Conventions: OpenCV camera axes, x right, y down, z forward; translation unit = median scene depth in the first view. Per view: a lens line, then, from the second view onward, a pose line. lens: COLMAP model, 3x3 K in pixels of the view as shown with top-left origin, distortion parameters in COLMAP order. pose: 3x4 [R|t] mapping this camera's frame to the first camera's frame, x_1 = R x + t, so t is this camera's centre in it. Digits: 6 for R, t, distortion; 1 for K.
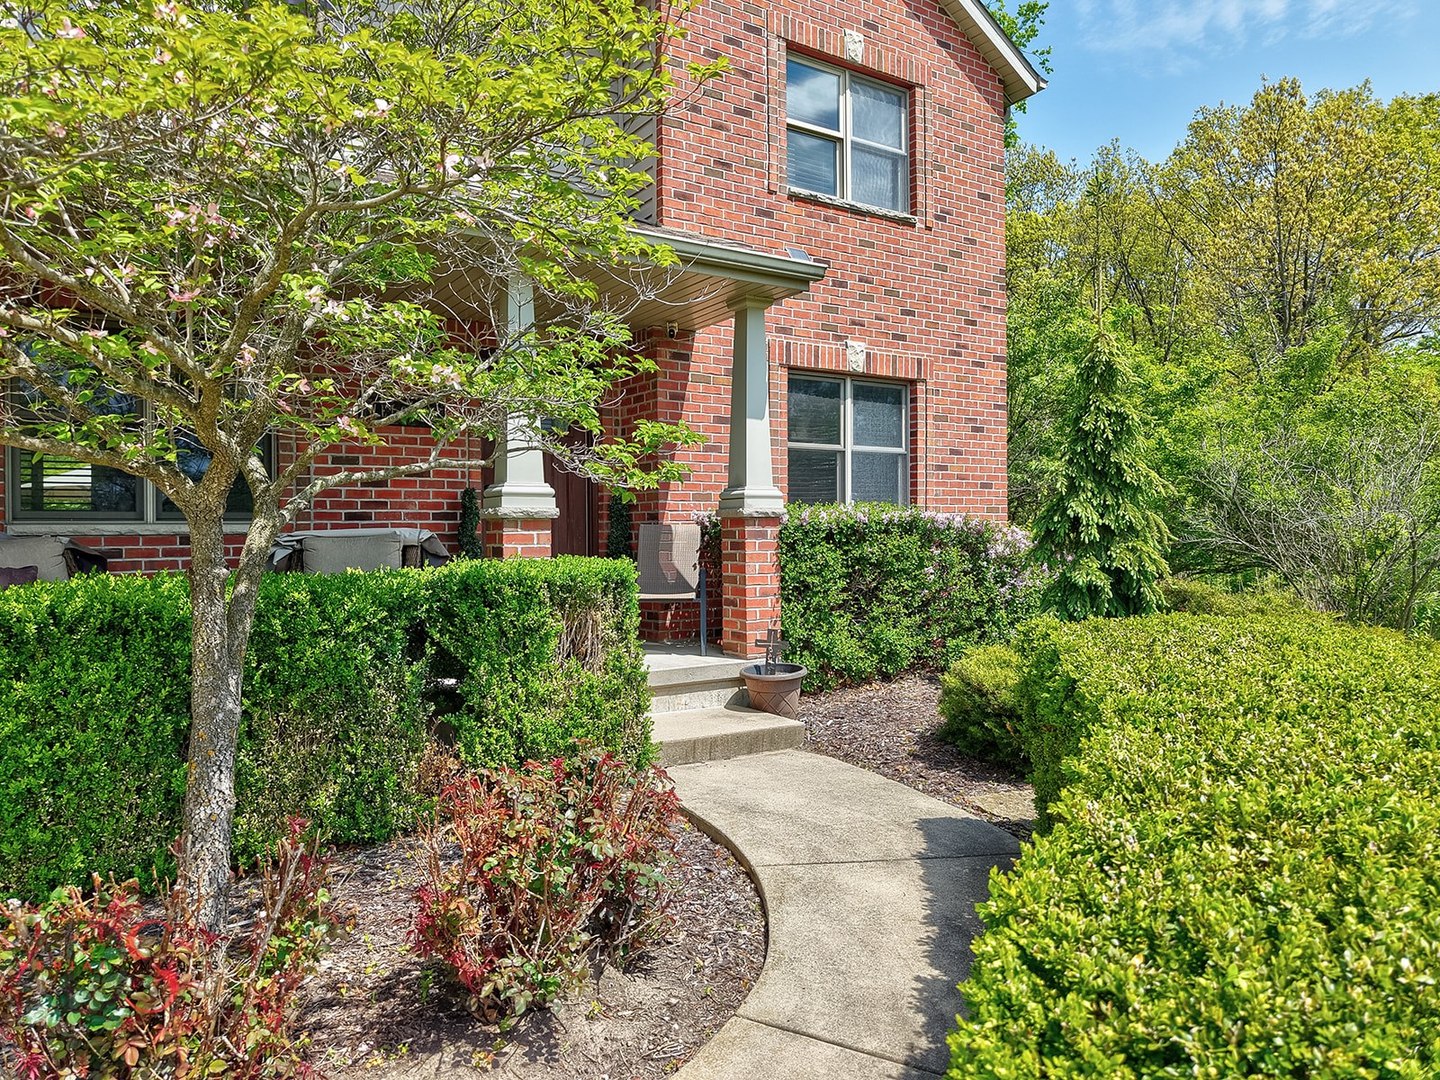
lens RADIAL K [[971.1, 0, 720.0], [0, 971.1, 540.0], [0, 0, 1]] dist [0.049277, -0.058271]
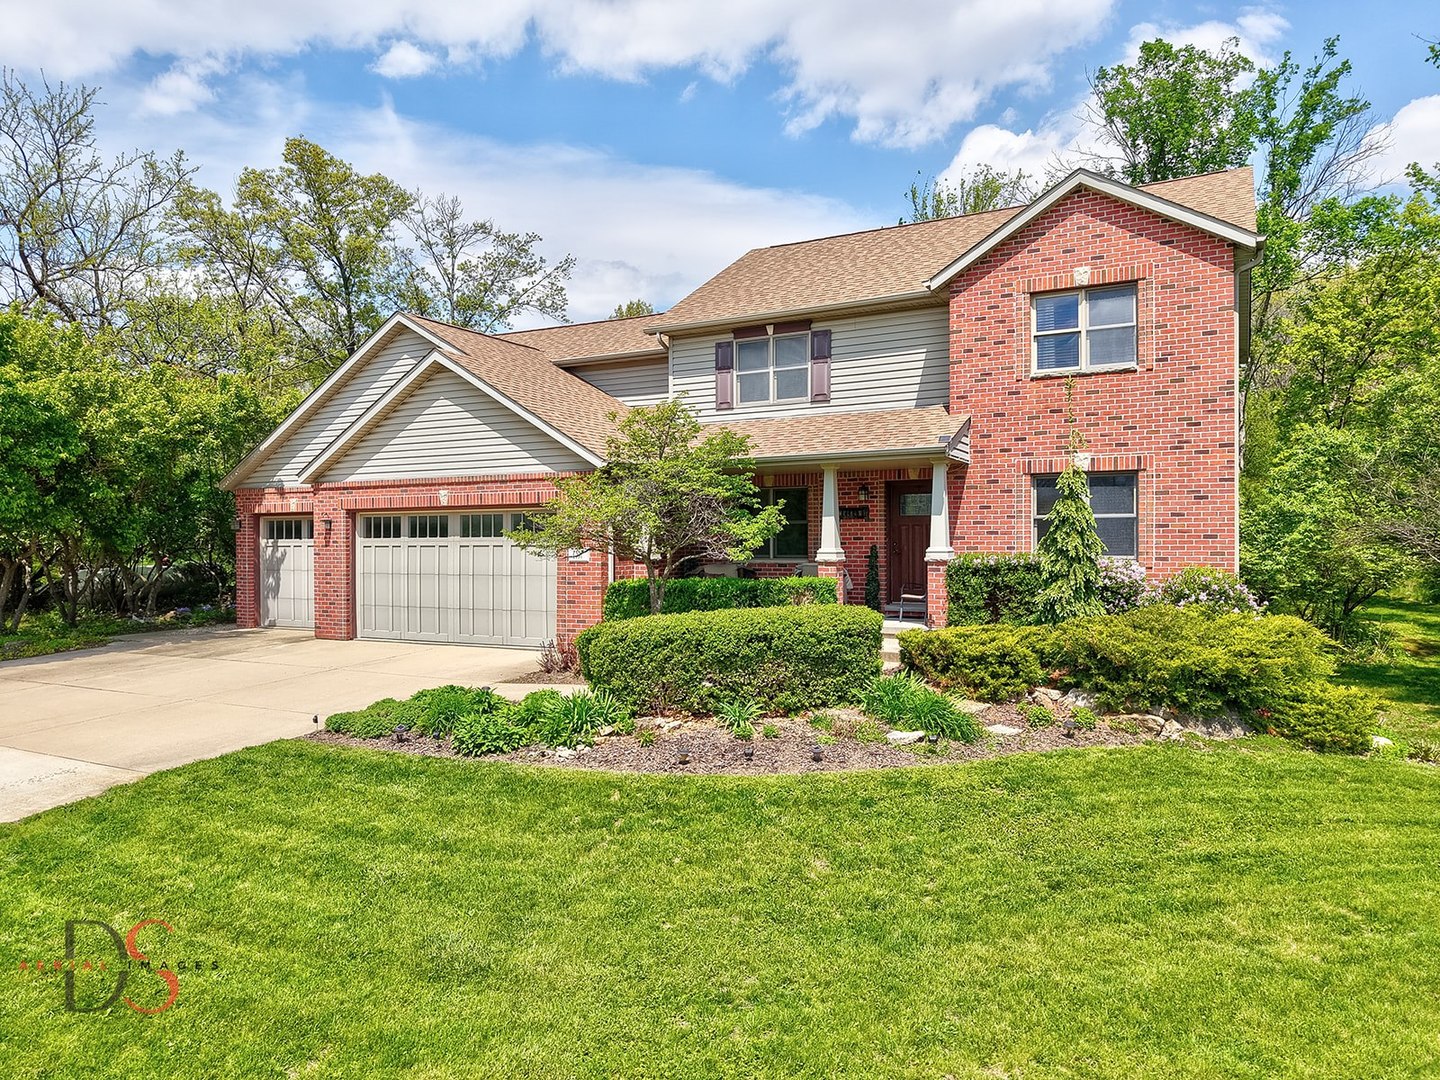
lens RADIAL K [[963.3, 0, 720.0], [0, 963.3, 540.0], [0, 0, 1]] dist [0.051473, -0.091130]
pose [[0.475227, 0.005112, -0.879849, 1.601498], [-0.004550, 0.999984, 0.003353, -0.072663], [0.879852, 0.002410, 0.475242, -0.398242]]
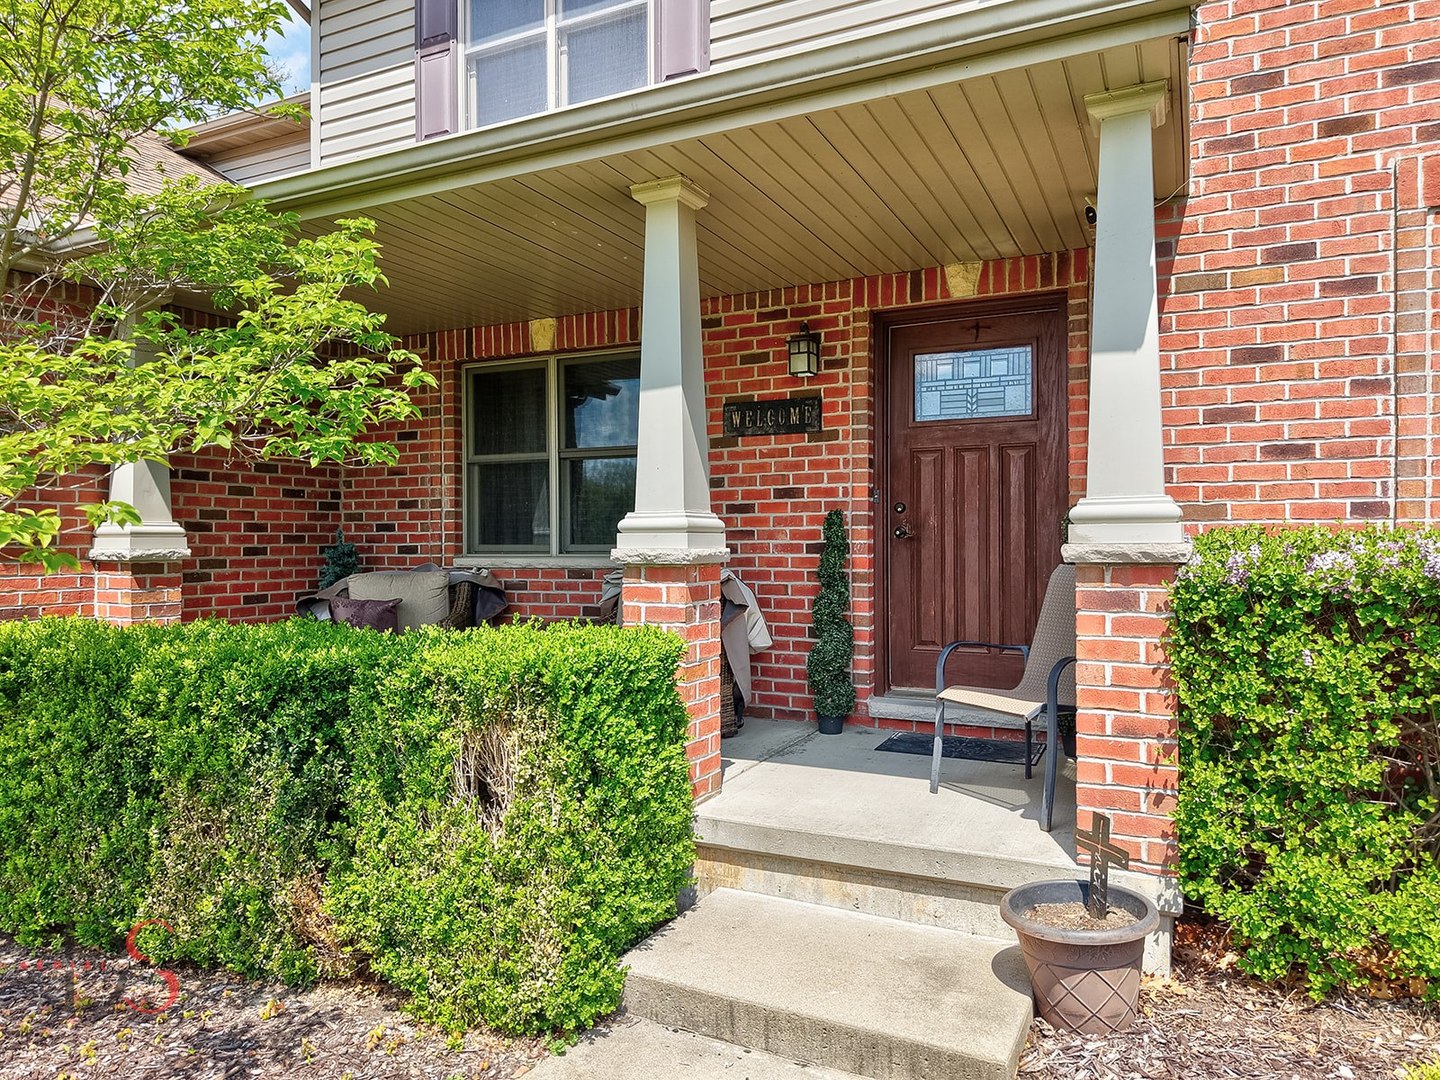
lens RADIAL K [[963.3, 0, 720.0], [0, 963.3, 540.0], [0, 0, 1]] dist [0.051473, -0.091130]
pose [[0.504988, 0.004505, -0.863115, 0.329639], [-0.004336, 0.999987, 0.002683, -0.033728], [0.863116, 0.002387, 0.505001, 0.579956]]
